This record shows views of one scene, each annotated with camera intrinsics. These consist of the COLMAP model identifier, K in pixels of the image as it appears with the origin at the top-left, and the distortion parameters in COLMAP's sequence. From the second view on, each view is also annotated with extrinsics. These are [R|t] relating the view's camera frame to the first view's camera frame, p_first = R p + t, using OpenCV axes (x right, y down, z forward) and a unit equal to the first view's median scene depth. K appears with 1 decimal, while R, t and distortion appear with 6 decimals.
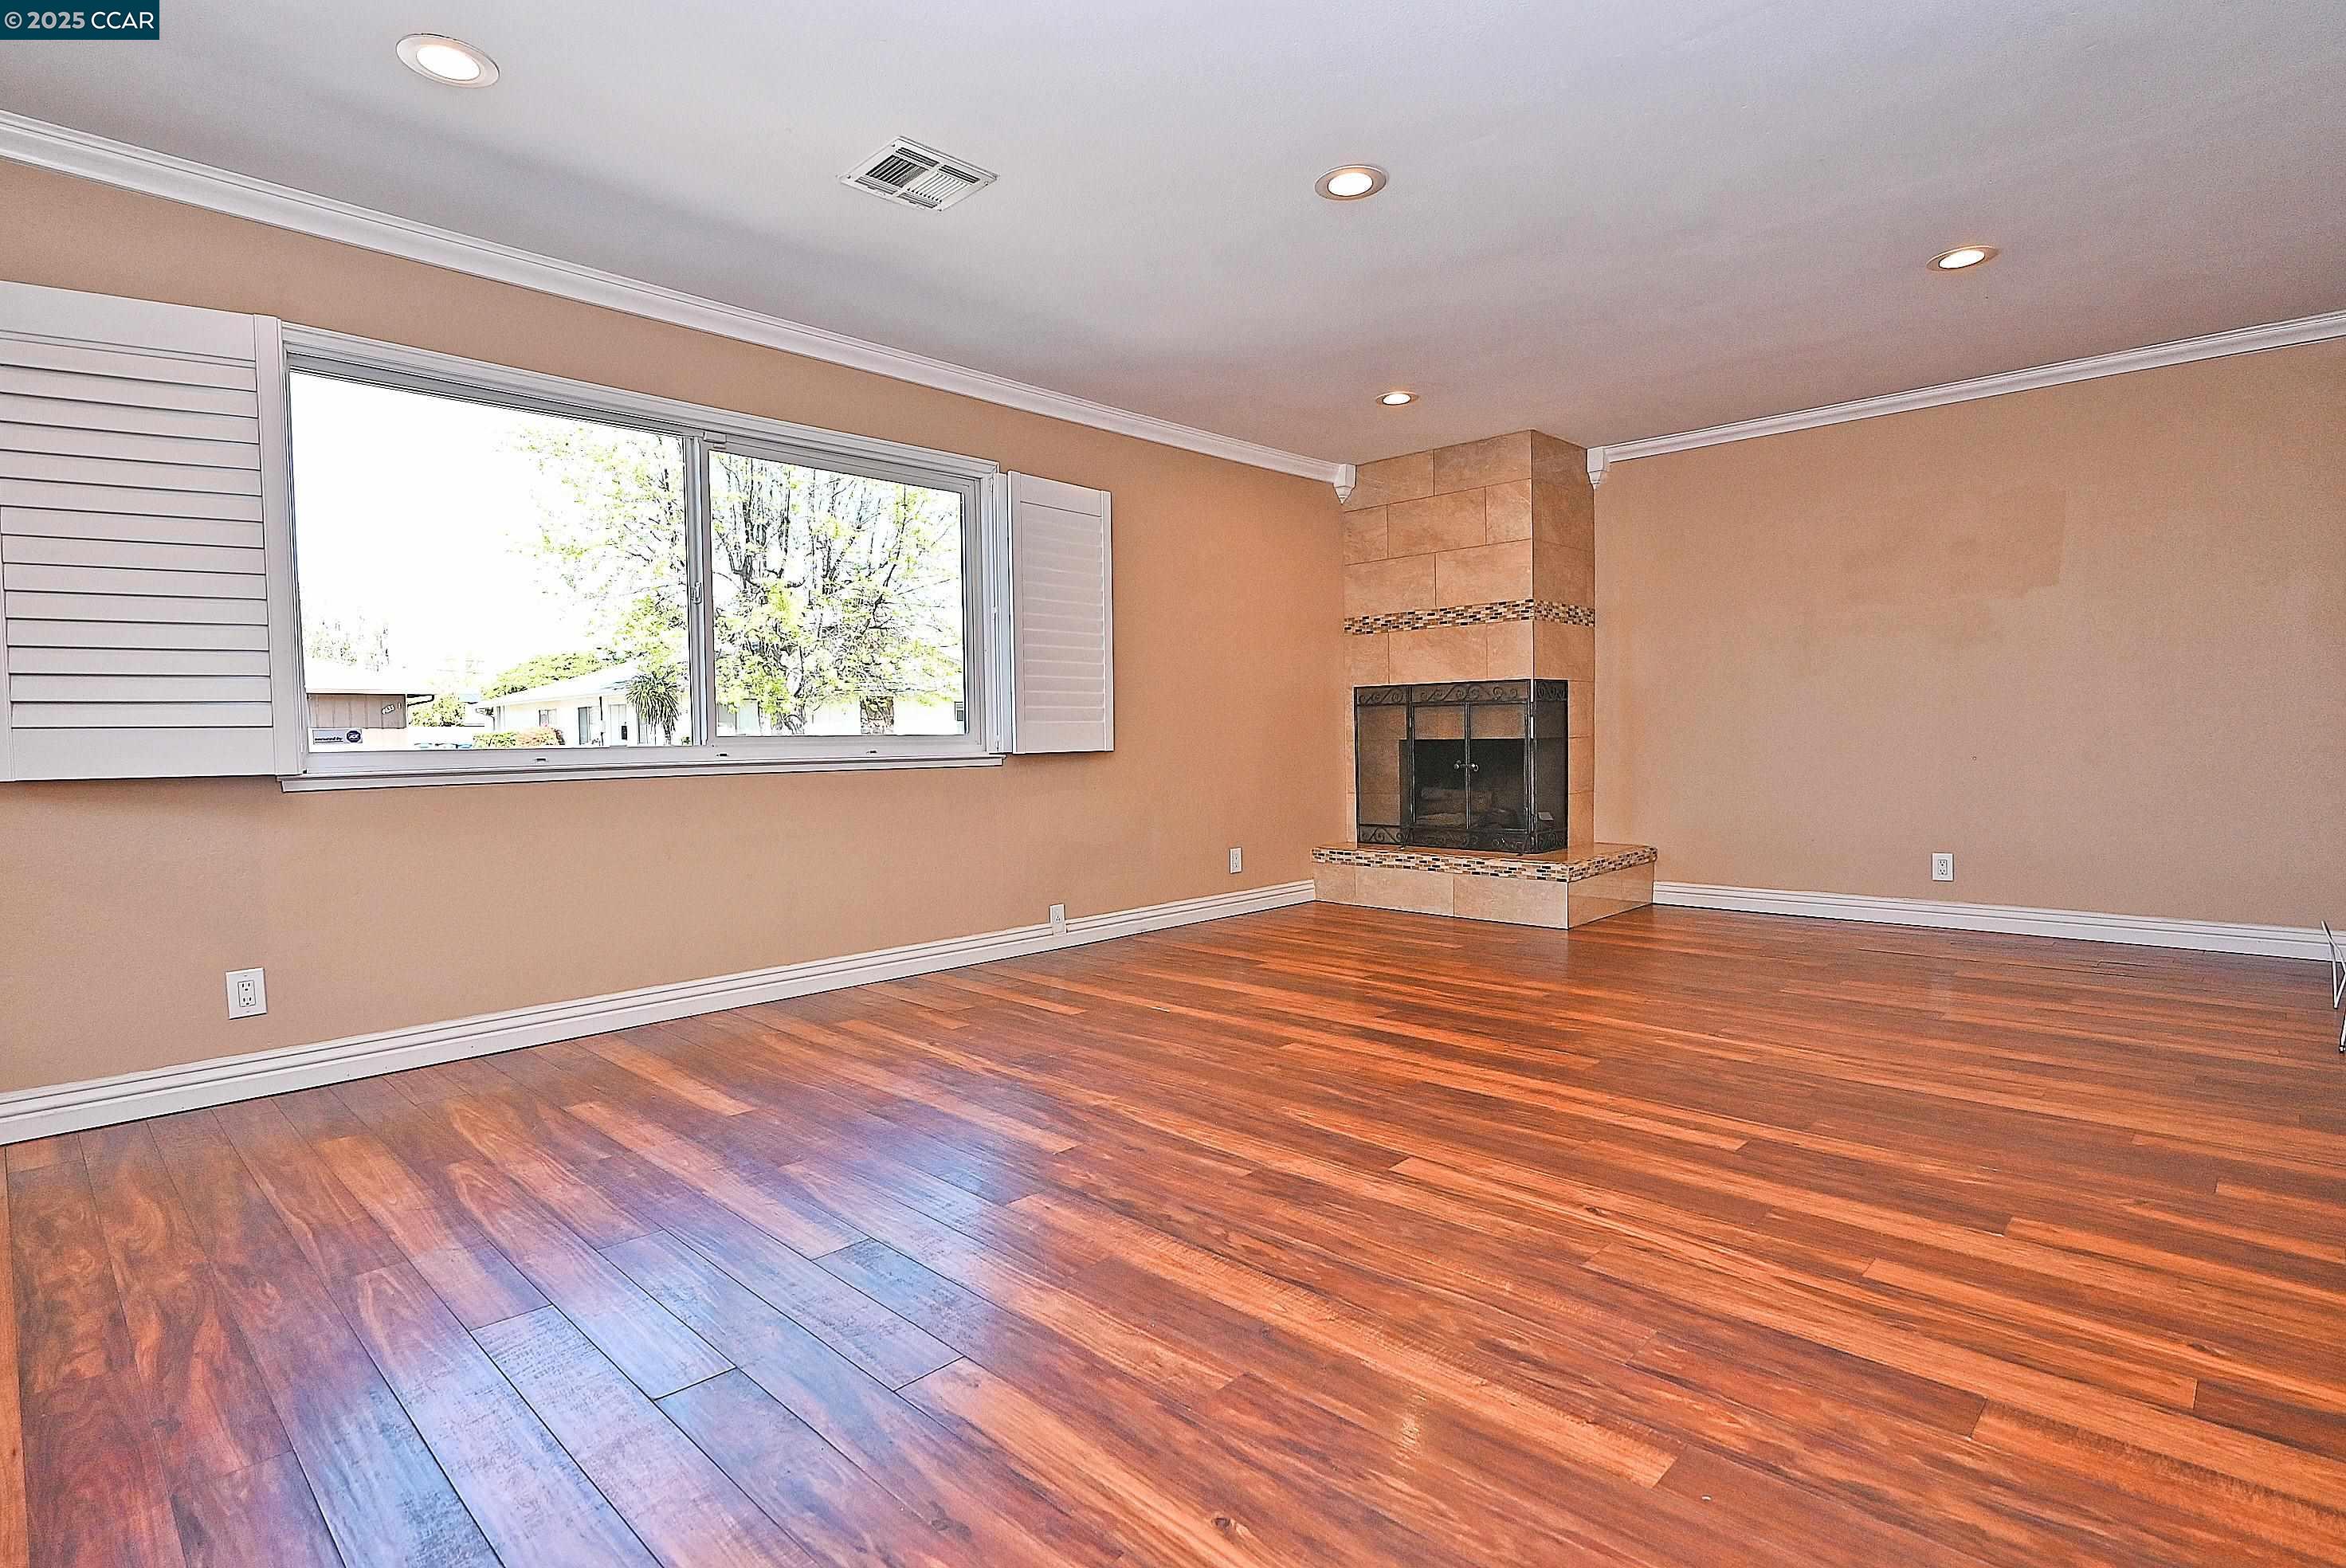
lens RADIAL K [[1174.2, 0, 1178.9], [0, 1174.2, 790.2], [0, 0, 1]] dist [-0.010355, 0.001883]
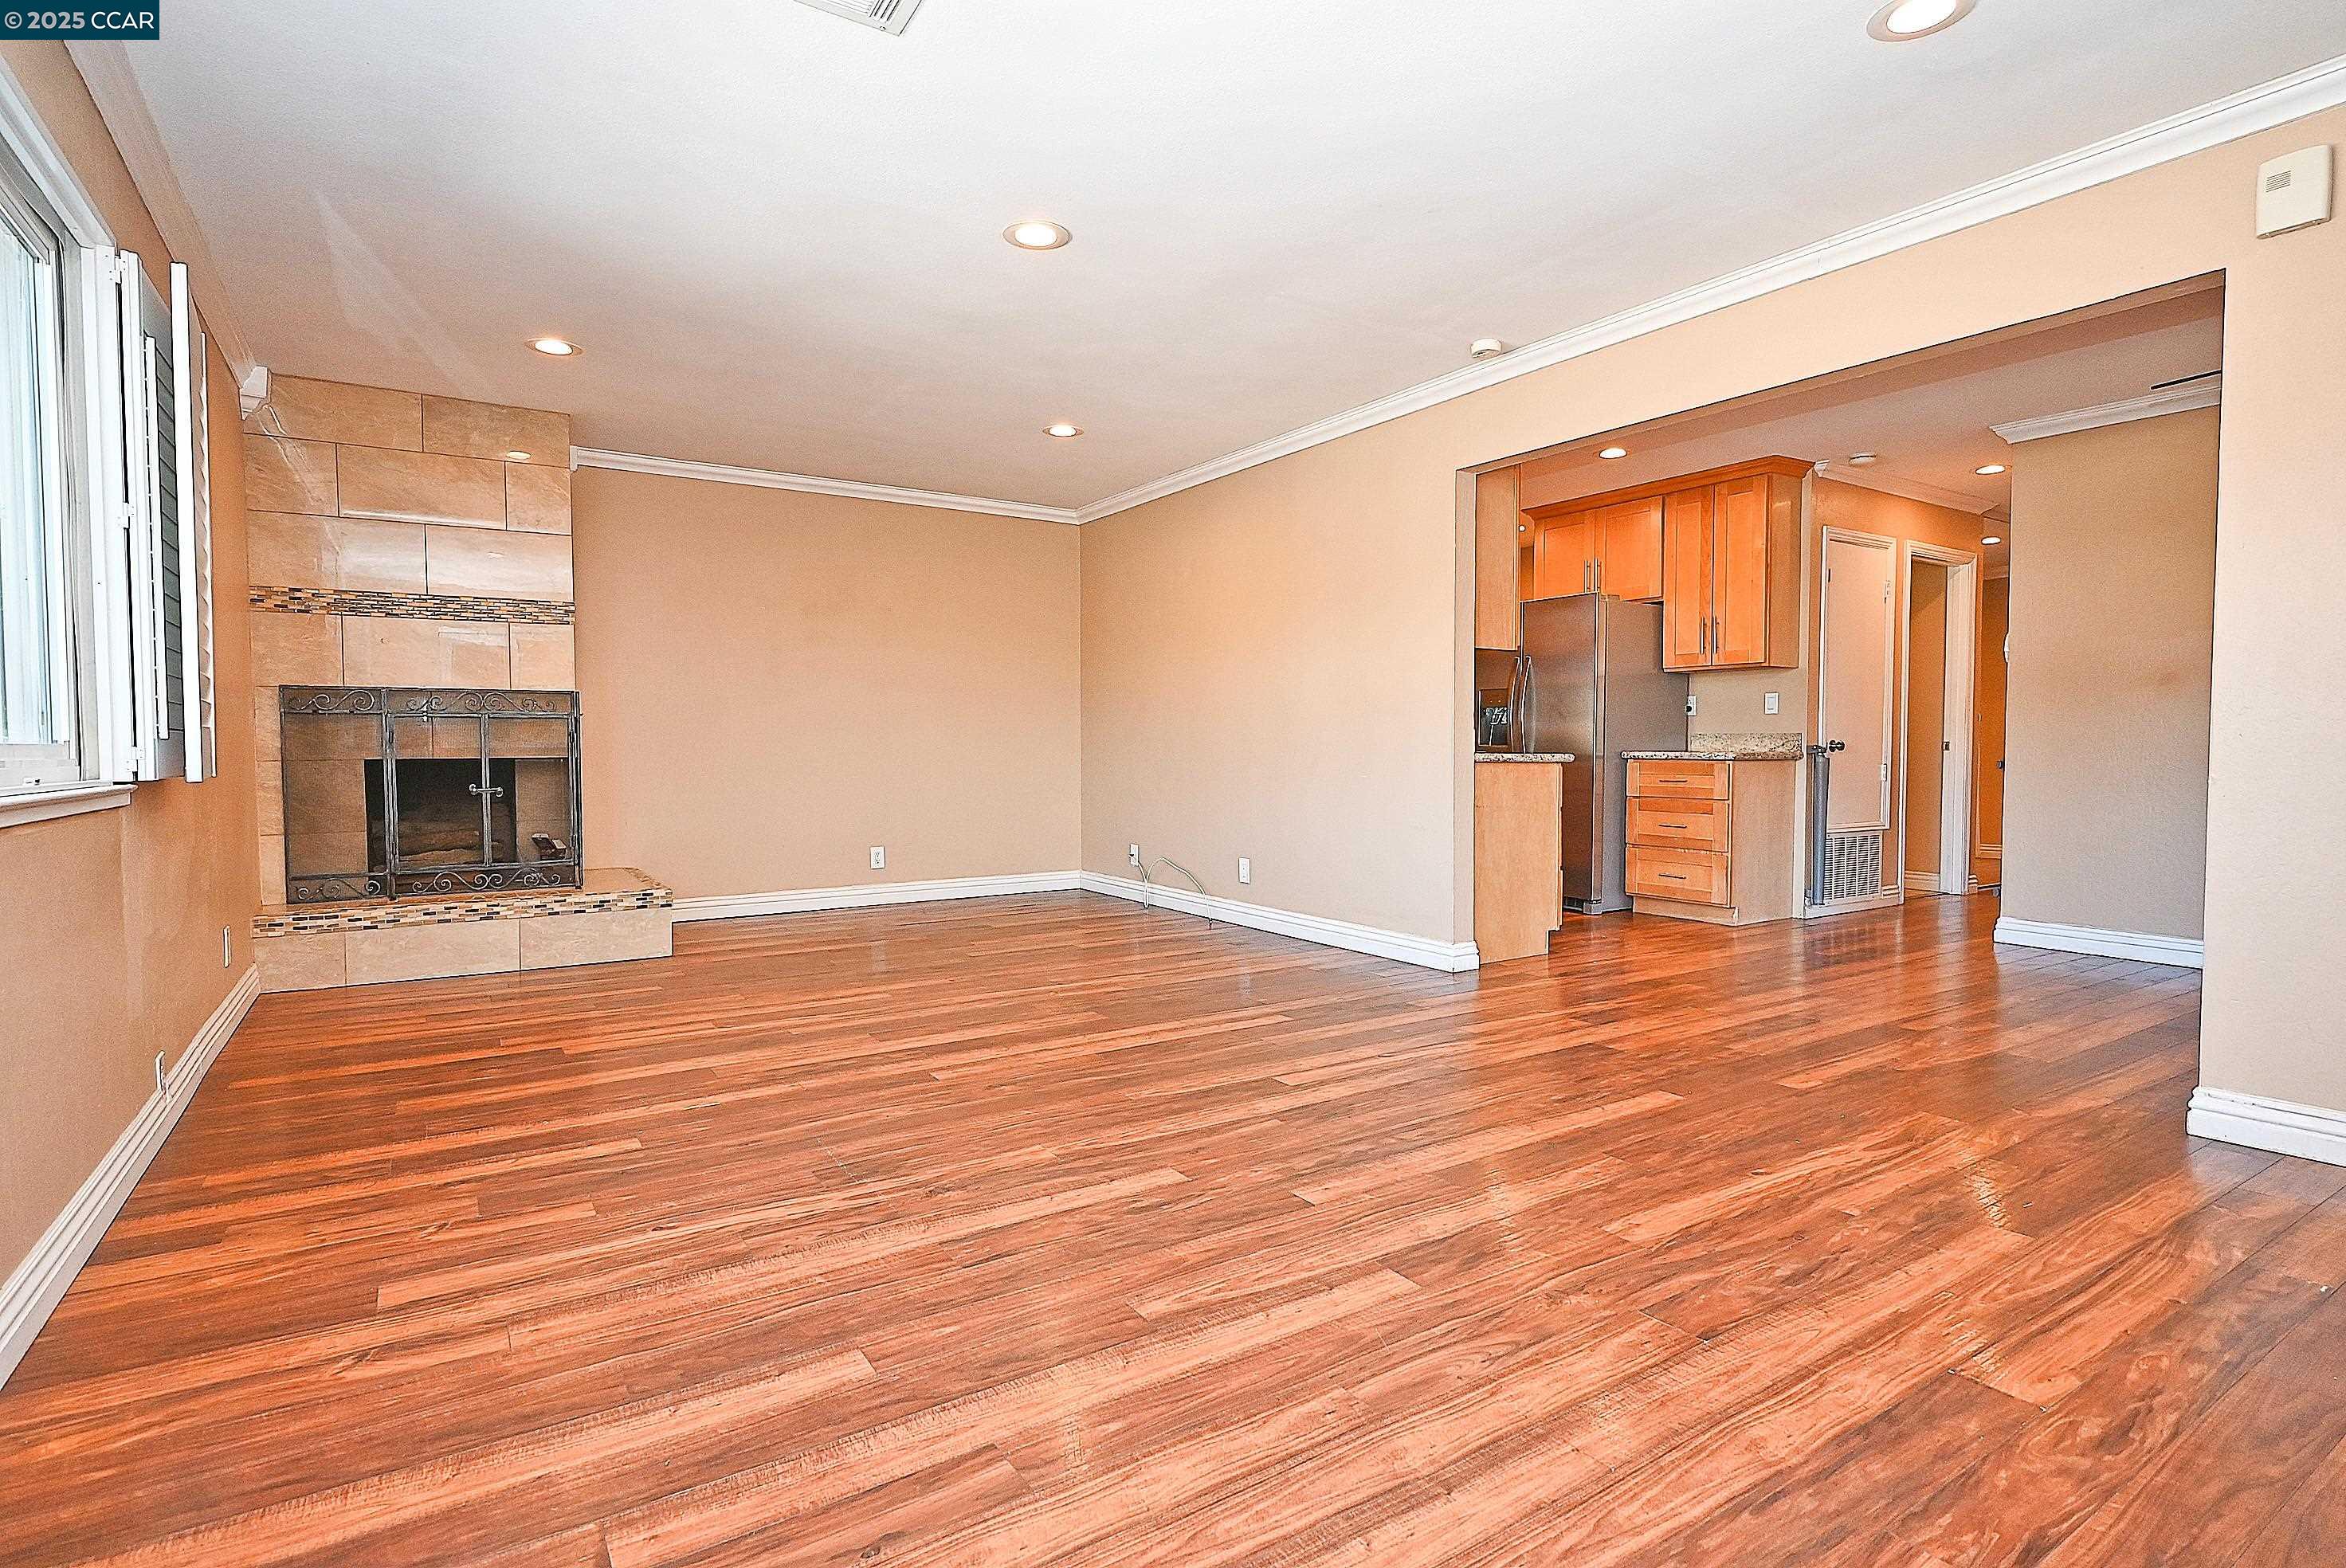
lens RADIAL K [[1174.2, 0, 1178.9], [0, 1174.2, 790.2], [0, 0, 1]] dist [-0.010355, 0.001883]
pose [[0.211708, -0.025741, 0.976994, -0.876830], [0.046145, 0.998801, 0.016317, -0.022518], [-0.976243, 0.041629, 0.212642, 0.663209]]
